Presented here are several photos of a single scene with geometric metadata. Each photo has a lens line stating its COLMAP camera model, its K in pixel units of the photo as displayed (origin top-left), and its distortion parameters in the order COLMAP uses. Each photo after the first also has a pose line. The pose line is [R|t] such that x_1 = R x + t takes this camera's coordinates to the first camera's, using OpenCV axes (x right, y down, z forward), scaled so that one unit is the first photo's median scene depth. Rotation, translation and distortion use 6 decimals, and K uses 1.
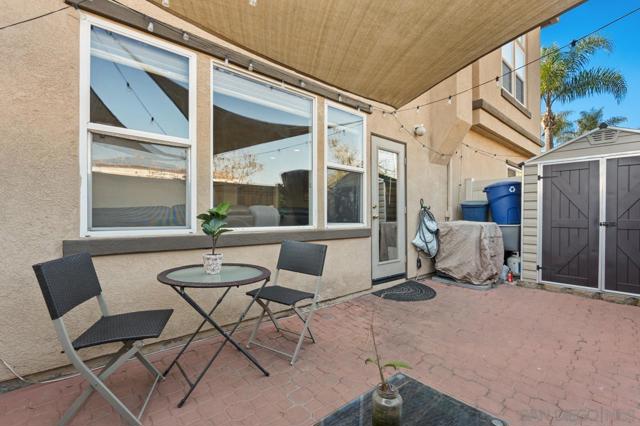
lens RADIAL K [[280.7, 0, 325.5], [0, 280.7, 214.7], [0, 0, 1]] dist [-0.006891, 0.000496]
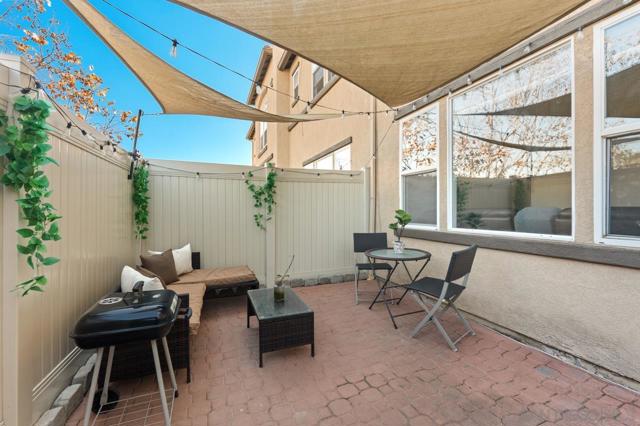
lens RADIAL K [[280.7, 0, 319.0], [0, 280.7, 208.9], [0, 0, 1]] dist [-0.006891, 0.000496]
pose [[-0.344186, -0.033064, -0.938319, 0.793680], [-0.025277, 0.999344, -0.025943, 0.012456], [0.938561, 0.014789, -0.344795, 0.695921]]
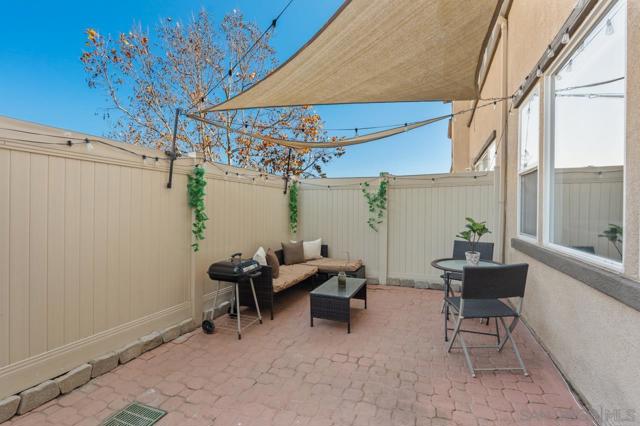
lens RADIAL K [[280.7, 0, 318.3], [0, 280.7, 209.9], [0, 0, 1]] dist [-0.006891, 0.000496]
pose [[-0.902672, -0.033425, -0.429028, 0.602524], [-0.038093, 0.999272, 0.002295, -0.023041], [0.428639, 0.018414, -0.903288, 1.202265]]
